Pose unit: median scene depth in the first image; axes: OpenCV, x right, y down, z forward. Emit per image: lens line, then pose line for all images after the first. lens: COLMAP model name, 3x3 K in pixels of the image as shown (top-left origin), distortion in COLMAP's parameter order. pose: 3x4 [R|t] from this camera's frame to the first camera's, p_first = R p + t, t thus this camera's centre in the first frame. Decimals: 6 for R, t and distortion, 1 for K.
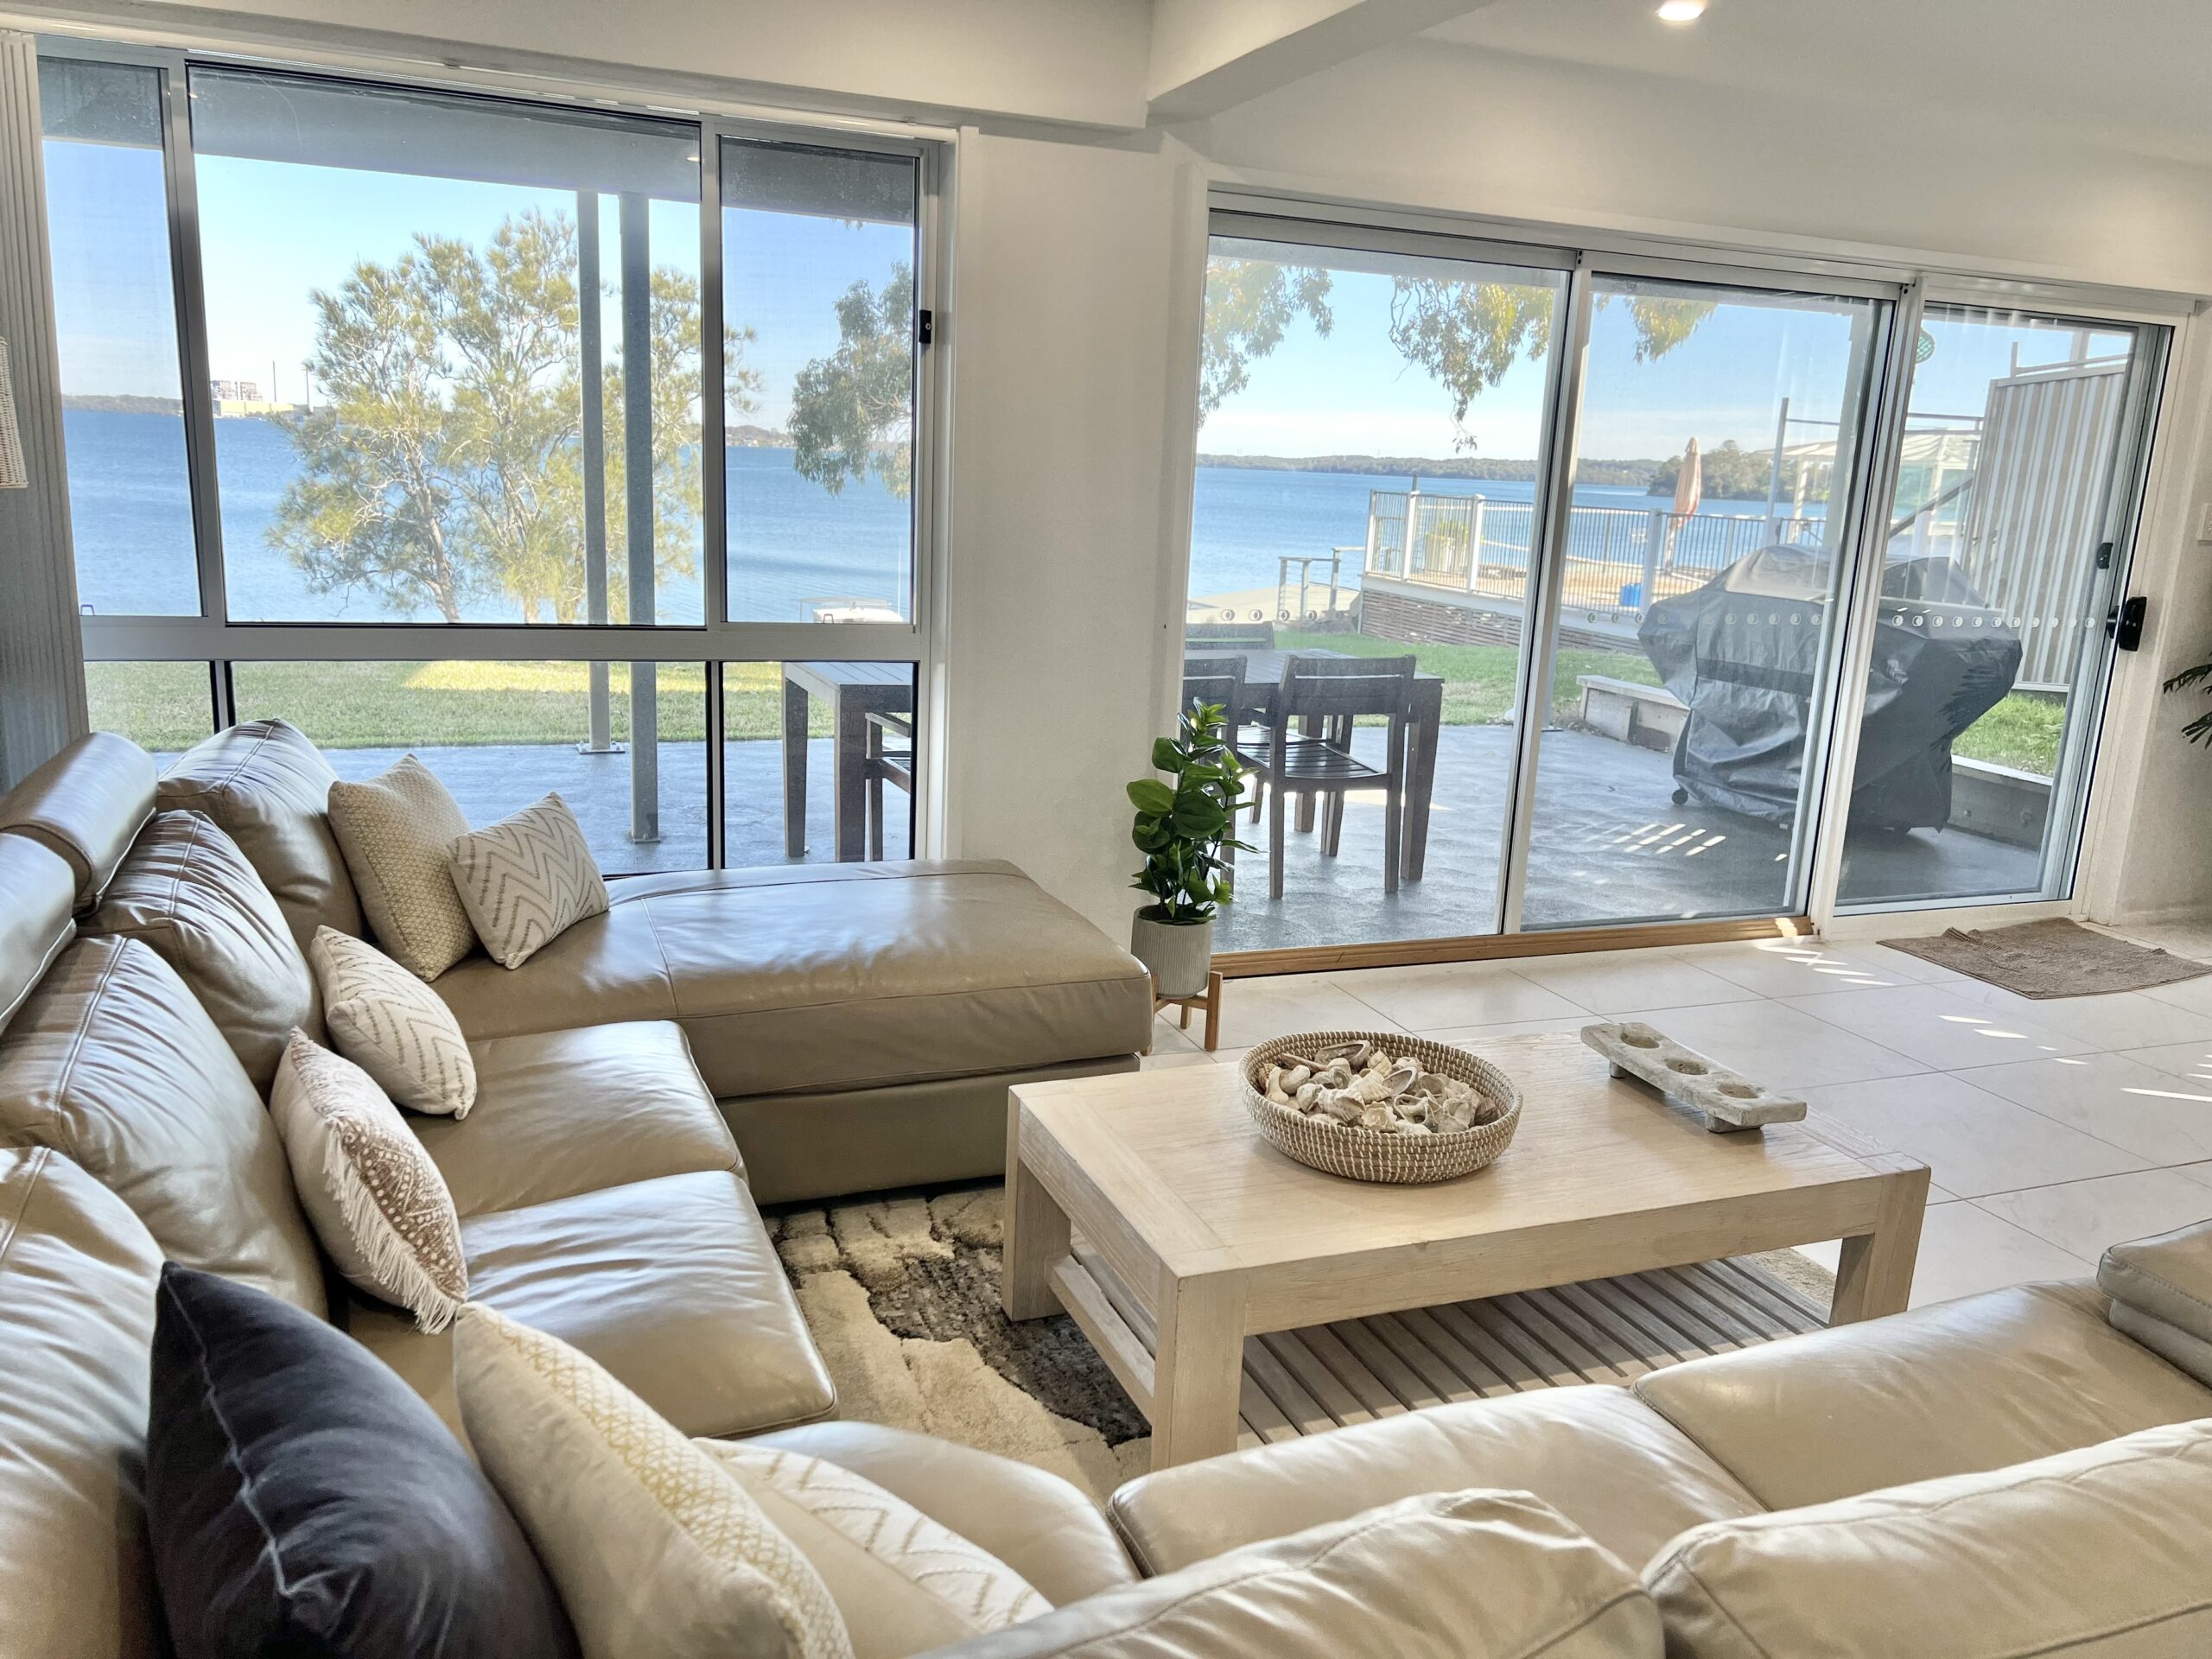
lens RADIAL K [[1661.9, 0, 1103.0], [0, 1661.9, 828.8], [0, 0, 1]] dist [0.048568, -0.038411]
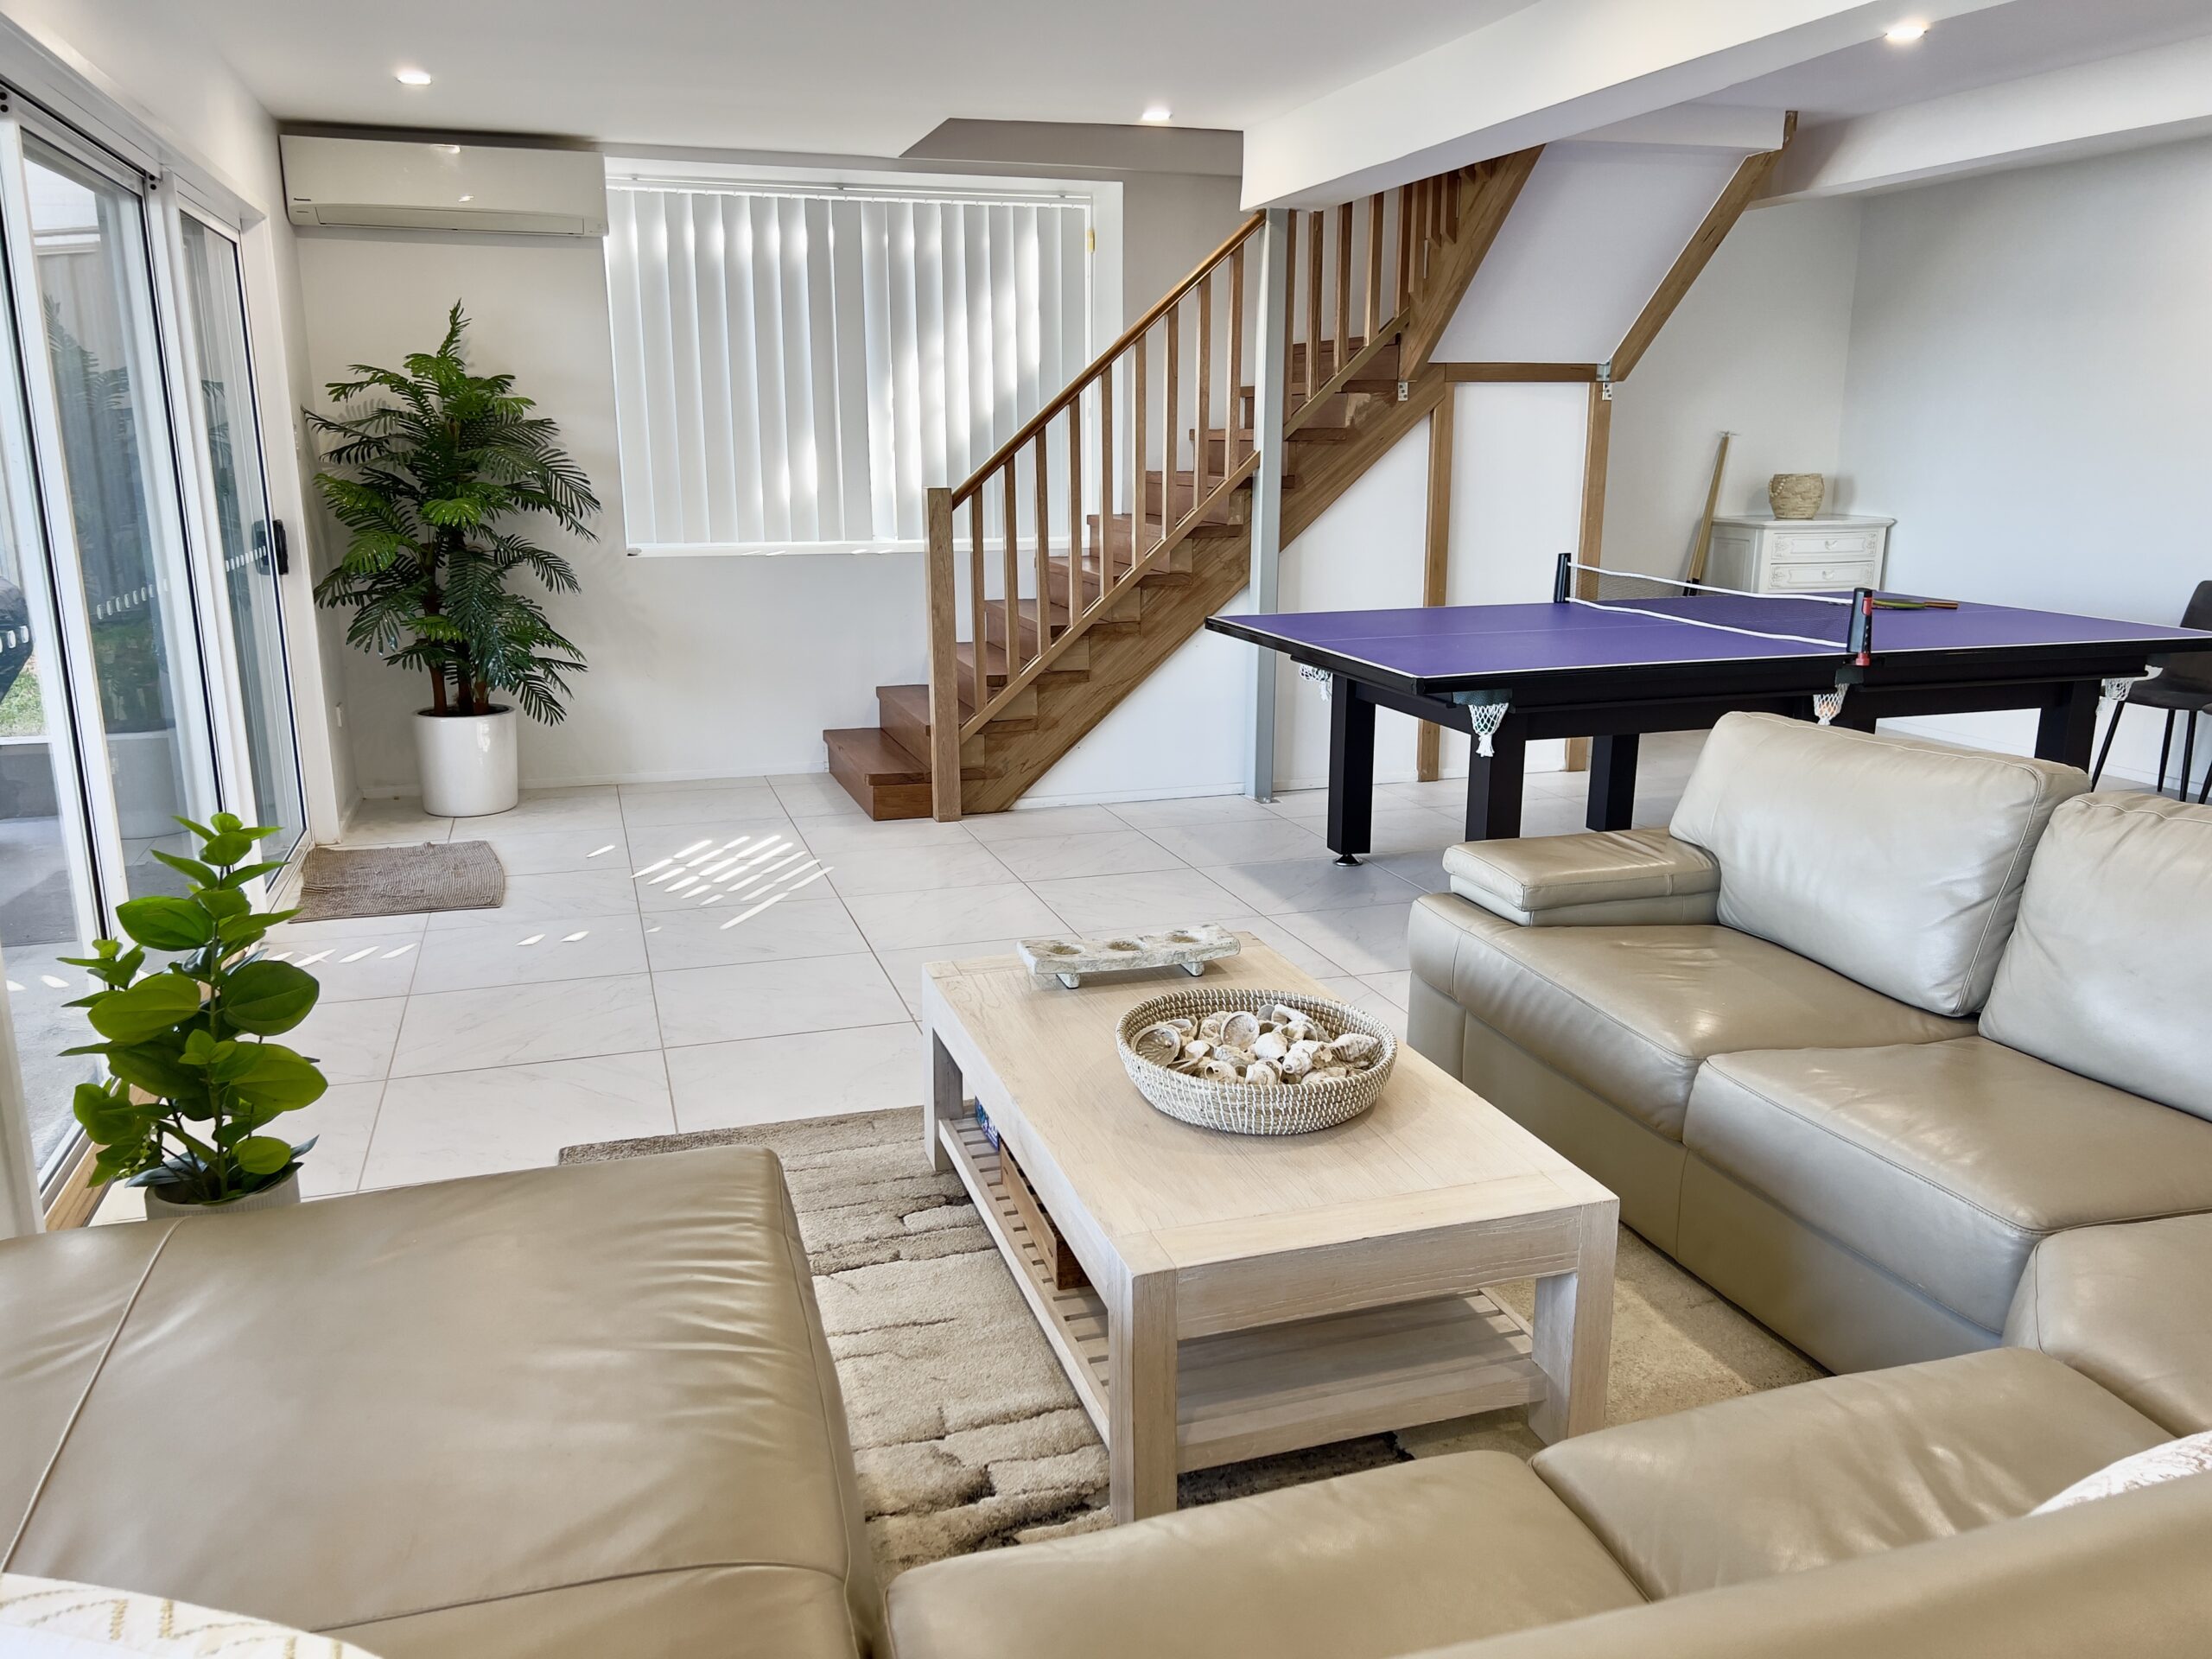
lens RADIAL K [[1661.9, 0, 1105.7], [0, 1661.9, 819.7], [0, 0, 1]] dist [0.048568, -0.038411]
pose [[0.069320, -0.272189, 0.959744, -0.371203], [0.221660, 0.942211, 0.251207, -0.117585], [-0.972657, 0.195323, 0.125648, 0.455441]]
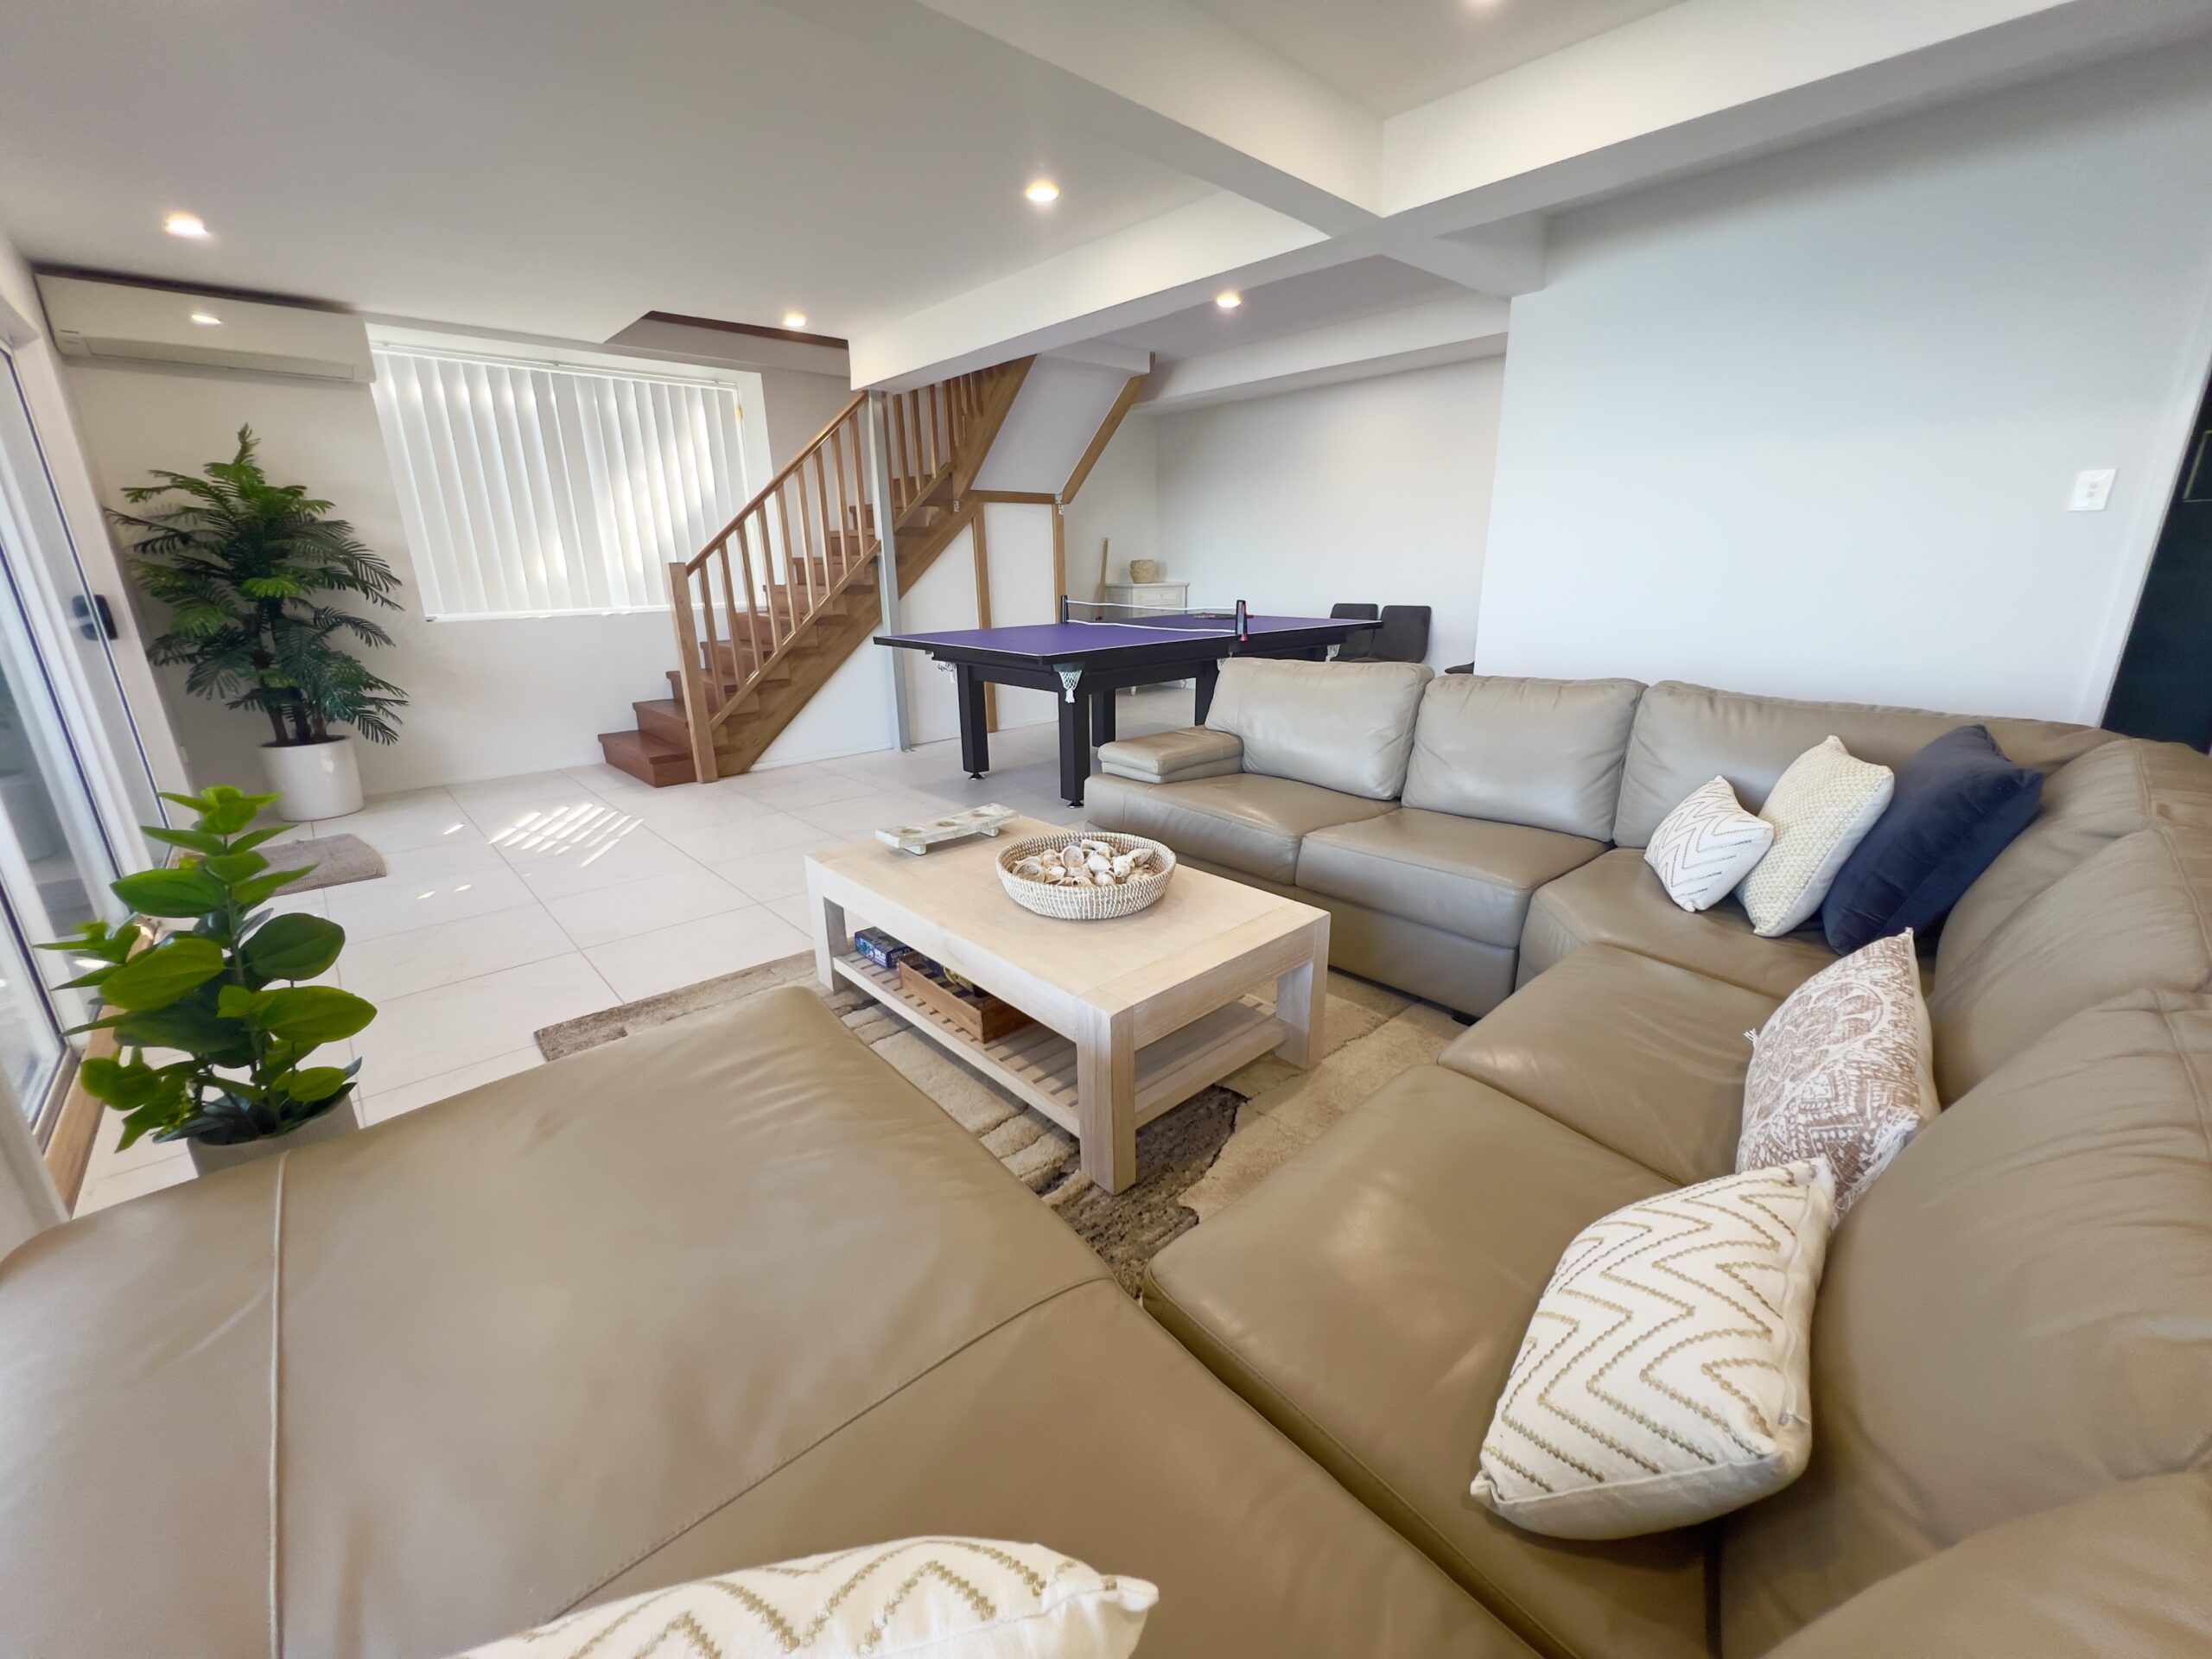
lens RADIAL K [[886.9, 0, 1108.1], [0, 886.9, 827.3], [0, 0, 1]] dist [-0.003829, 0.001692]
pose [[-0.352500, -0.309213, 0.883250, -0.275482], [0.202644, 0.896217, 0.394627, -0.096645], [-0.913608, 0.318092, -0.253256, 0.575290]]
